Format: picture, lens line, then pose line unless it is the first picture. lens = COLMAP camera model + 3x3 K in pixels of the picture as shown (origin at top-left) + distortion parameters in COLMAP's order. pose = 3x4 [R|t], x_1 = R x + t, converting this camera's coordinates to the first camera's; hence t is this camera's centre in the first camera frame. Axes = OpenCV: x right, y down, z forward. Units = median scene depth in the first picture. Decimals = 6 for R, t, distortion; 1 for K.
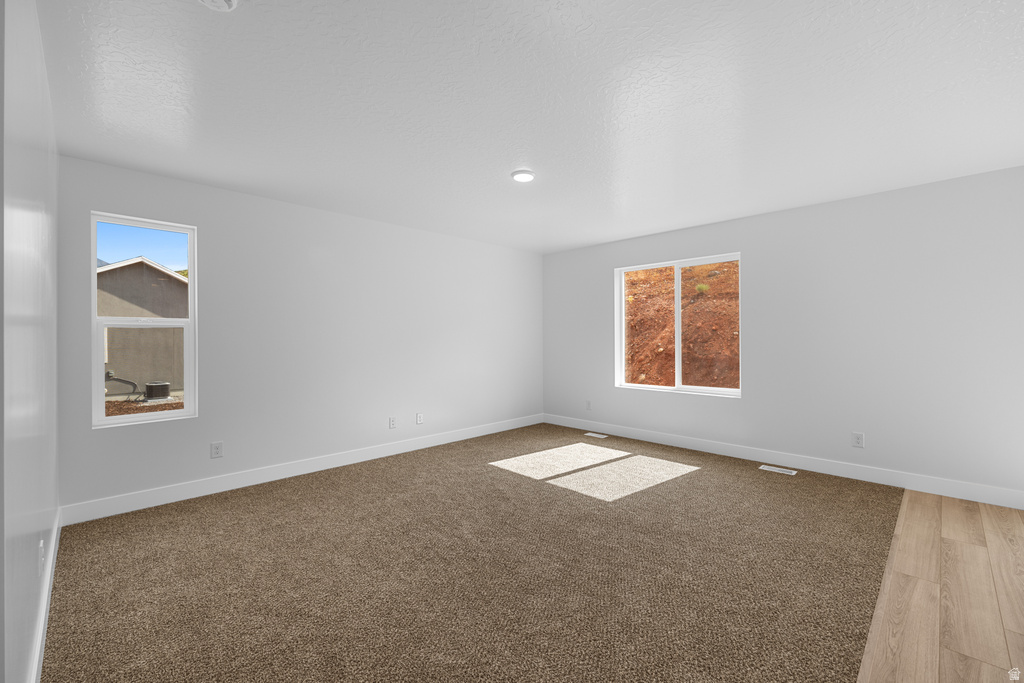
lens RADIAL K [[427.1, 0, 522.6], [0, 427.1, 339.4], [0, 0, 1]] dist [-0.002613, -0.000152]
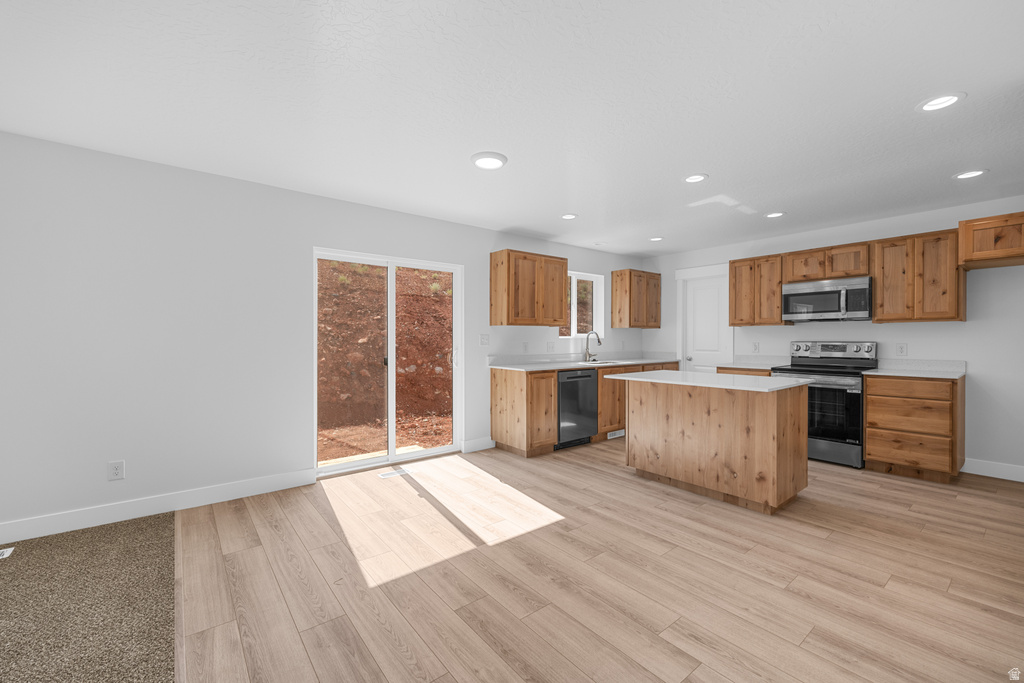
lens RADIAL K [[427.1, 0, 519.5], [0, 427.1, 345.8], [0, 0, 1]] dist [-0.002613, -0.000152]
pose [[0.112384, -0.013073, 0.993579, 0.127056], [0.002471, 0.999914, 0.012877, 0.002451], [-0.993662, 0.001008, 0.112407, 0.222861]]
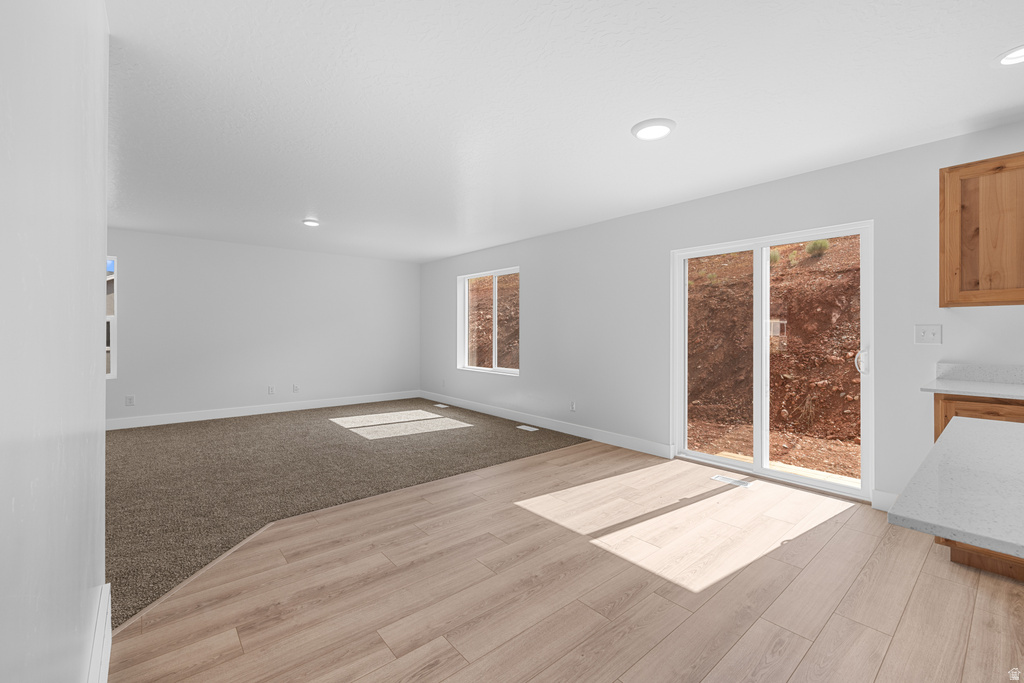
lens RADIAL K [[427.1, 0, 515.6], [0, 427.1, 334.2], [0, 0, 1]] dist [-0.002613, -0.000152]
pose [[0.995797, 0.003625, -0.091519, 0.865587], [-0.003054, 0.999975, 0.006375, -0.001285], [0.091540, -0.006069, 0.995783, -0.451424]]
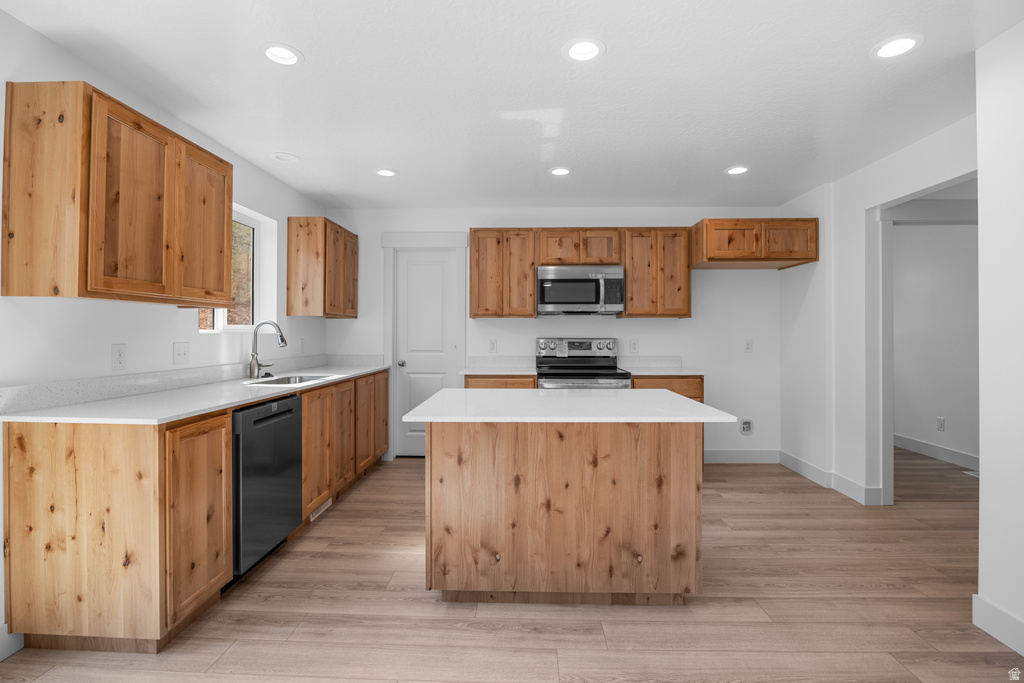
lens RADIAL K [[477.5, 0, 515.3], [0, 477.5, 332.3], [0, 0, 1]] dist [-0.017742, 0.000646]
pose [[-0.677408, 0.005706, 0.735585, 0.815846], [0.003298, 0.999983, -0.004720, -0.001872], [-0.735600, -0.000772, -0.677416, 0.430903]]
